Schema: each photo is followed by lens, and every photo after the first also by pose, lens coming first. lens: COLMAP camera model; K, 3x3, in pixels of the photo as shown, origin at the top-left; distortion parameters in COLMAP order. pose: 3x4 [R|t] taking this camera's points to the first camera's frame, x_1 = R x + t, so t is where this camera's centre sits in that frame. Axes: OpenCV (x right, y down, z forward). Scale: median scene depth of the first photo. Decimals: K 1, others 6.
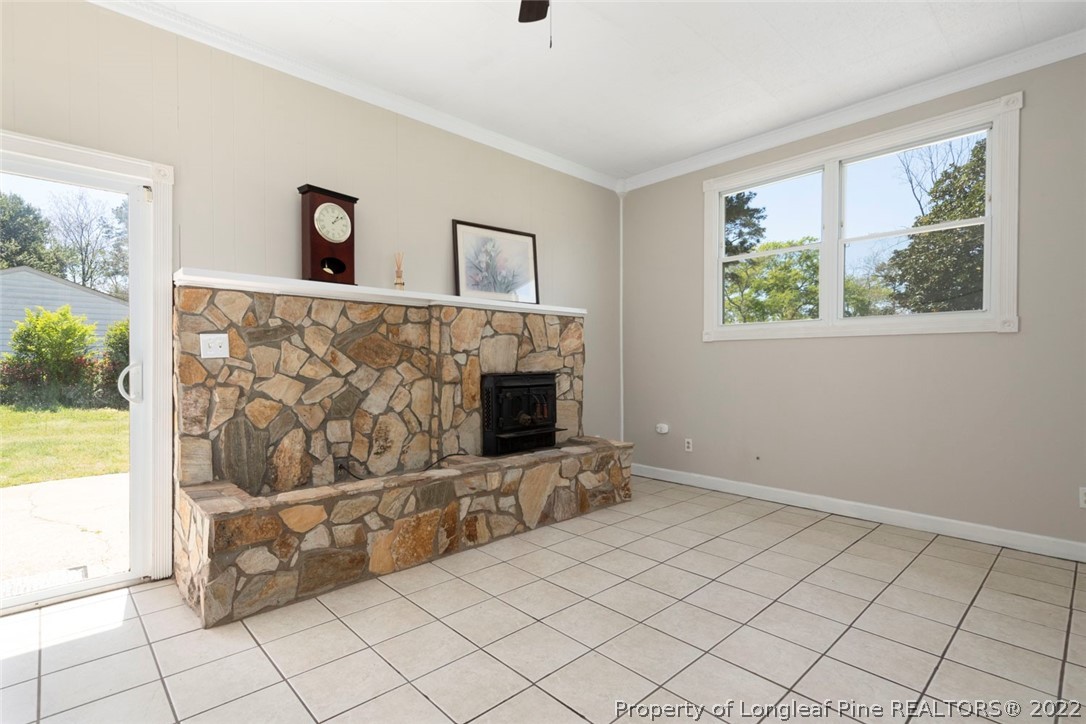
lens RADIAL K [[521.8, 0, 538.8], [0, 521.8, 365.5], [0, 0, 1]] dist [0.017914, -0.003627]
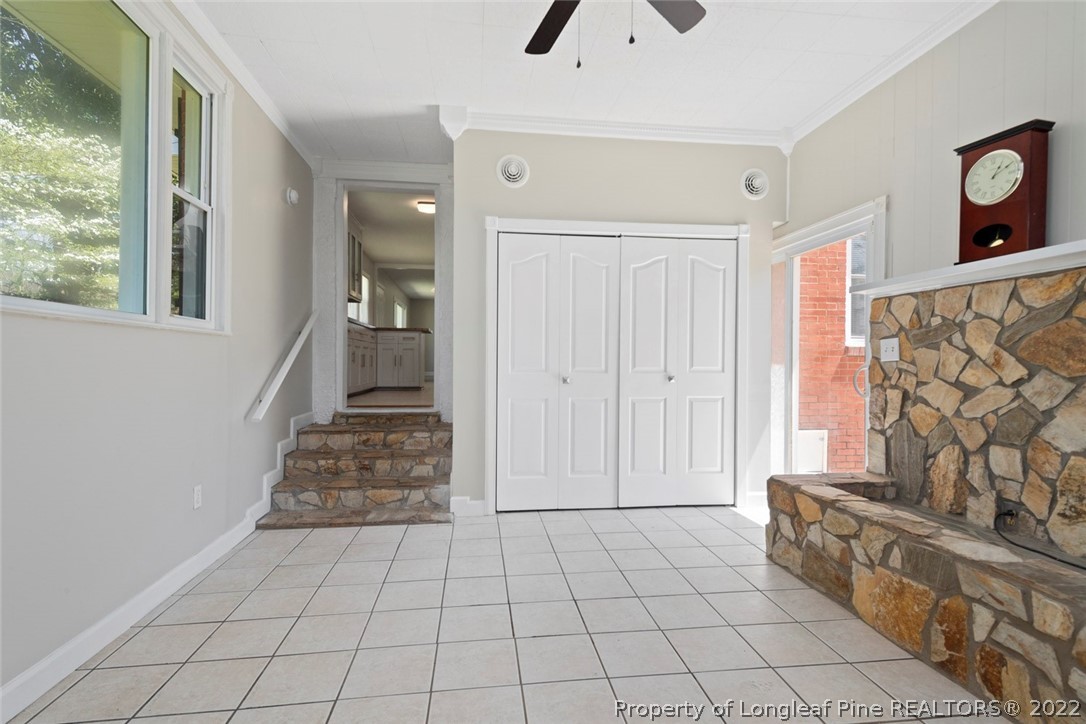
lens RADIAL K [[521.8, 0, 540.1], [0, 521.8, 367.5], [0, 0, 1]] dist [0.017914, -0.003627]
pose [[-0.588053, 0.005732, -0.808802, 0.584084], [-0.008639, 0.999873, 0.013367, -0.008702], [0.808776, 0.014847, -0.587929, 0.918336]]
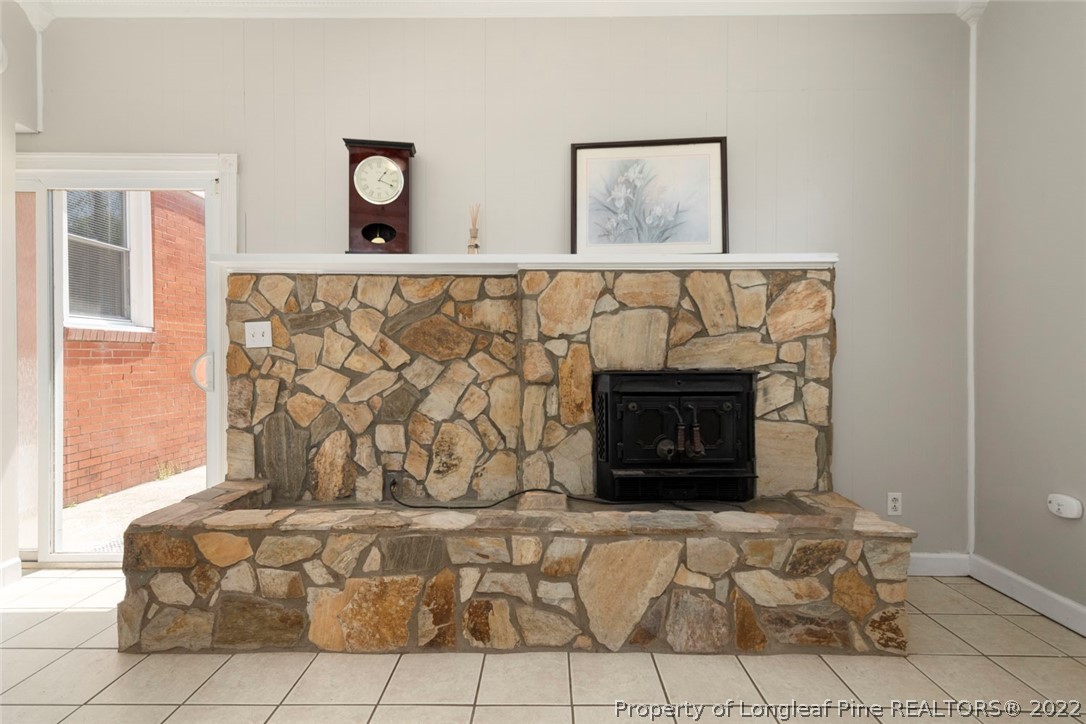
lens RADIAL K [[521.8, 0, 544.0], [0, 521.8, 355.0], [0, 0, 1]] dist [0.017914, -0.003627]
pose [[0.723915, 0.005801, -0.689865, 0.348125], [-0.006328, 0.999978, 0.001768, -0.005314], [0.689860, 0.003086, 0.723936, 0.586842]]
